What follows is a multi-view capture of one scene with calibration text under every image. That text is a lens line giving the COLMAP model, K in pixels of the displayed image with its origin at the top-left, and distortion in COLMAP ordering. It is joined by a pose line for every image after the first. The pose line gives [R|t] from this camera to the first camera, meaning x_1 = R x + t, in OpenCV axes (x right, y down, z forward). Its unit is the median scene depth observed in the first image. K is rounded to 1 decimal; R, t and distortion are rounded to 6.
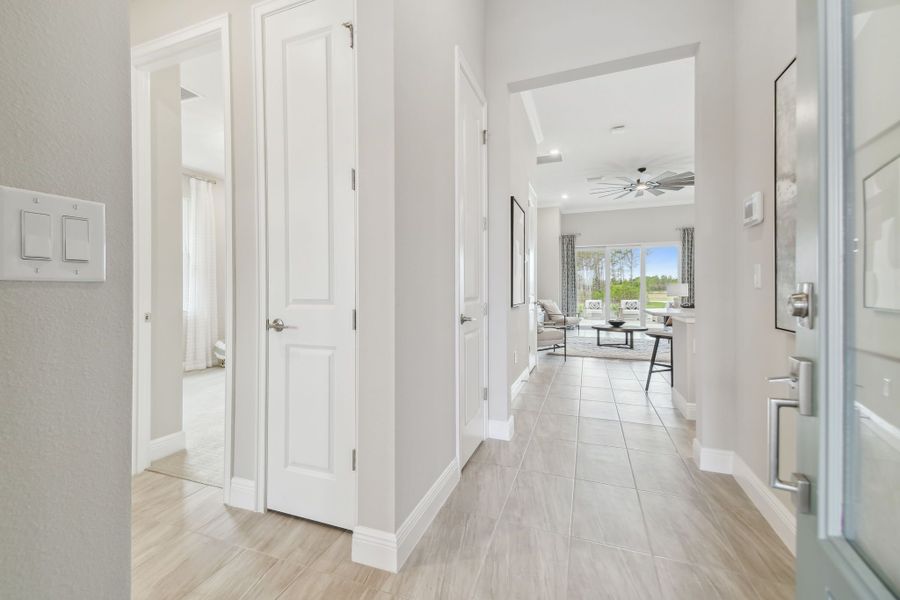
lens RADIAL K [[414.1, 0, 415.5], [0, 414.1, 284.4], [0, 0, 1]] dist [0.068324, -0.032011]
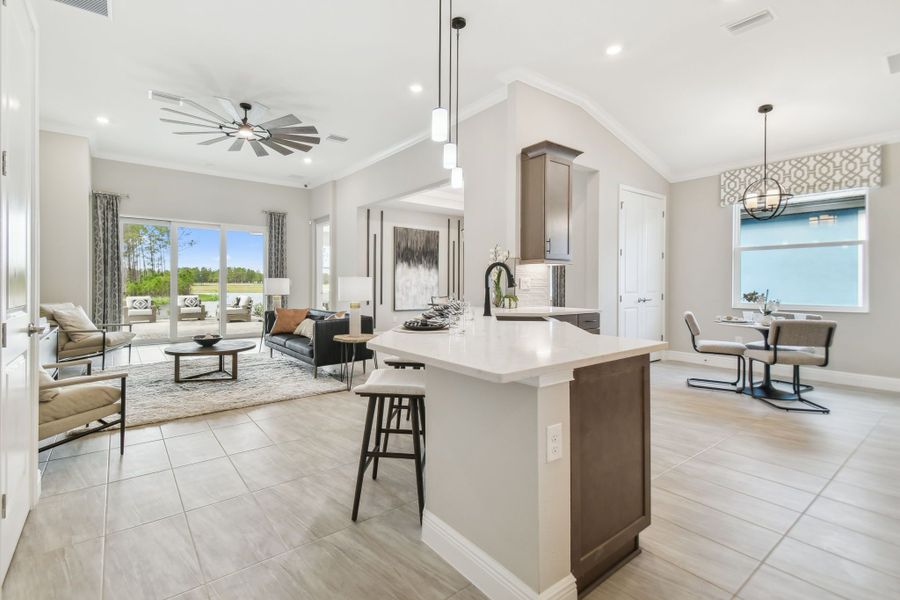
lens RADIAL K [[412.9, 0, 423.5], [0, 412.9, 286.1], [0, 0, 1]] dist [0.065718, -0.032331]
pose [[0.522267, 0.000844, 0.852782, 0.088484], [-0.021597, 0.999692, 0.012237, -0.002259], [-0.852509, -0.024808, 0.522124, 0.308746]]
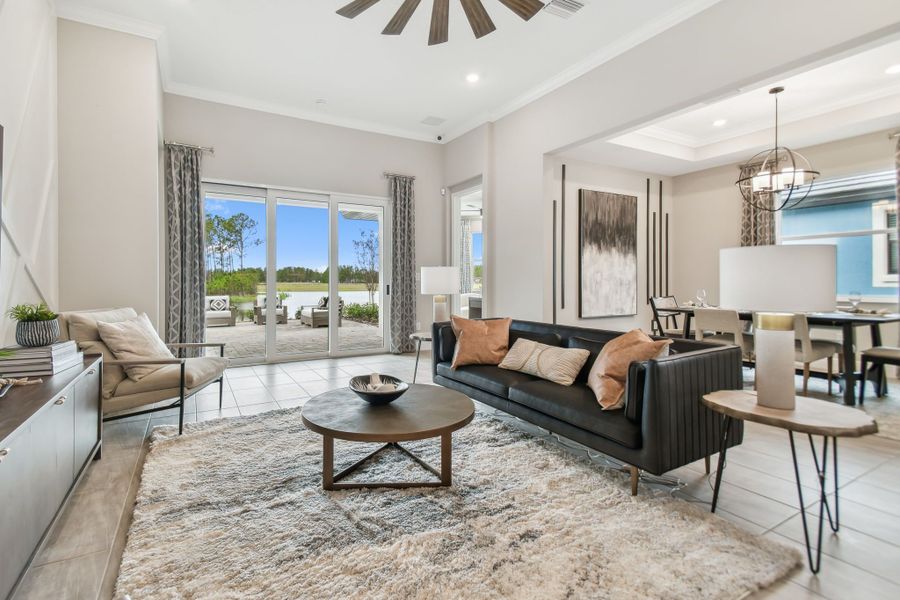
lens RADIAL K [[414.1, 0, 415.5], [0, 414.1, 284.4], [0, 0, 1]] dist [0.068324, -0.032011]
pose [[0.632031, -0.001445, 0.774942, 0.205875], [-0.015111, 0.999785, 0.014189, 0.009626], [-0.774796, -0.020678, 0.631874, 0.611565]]
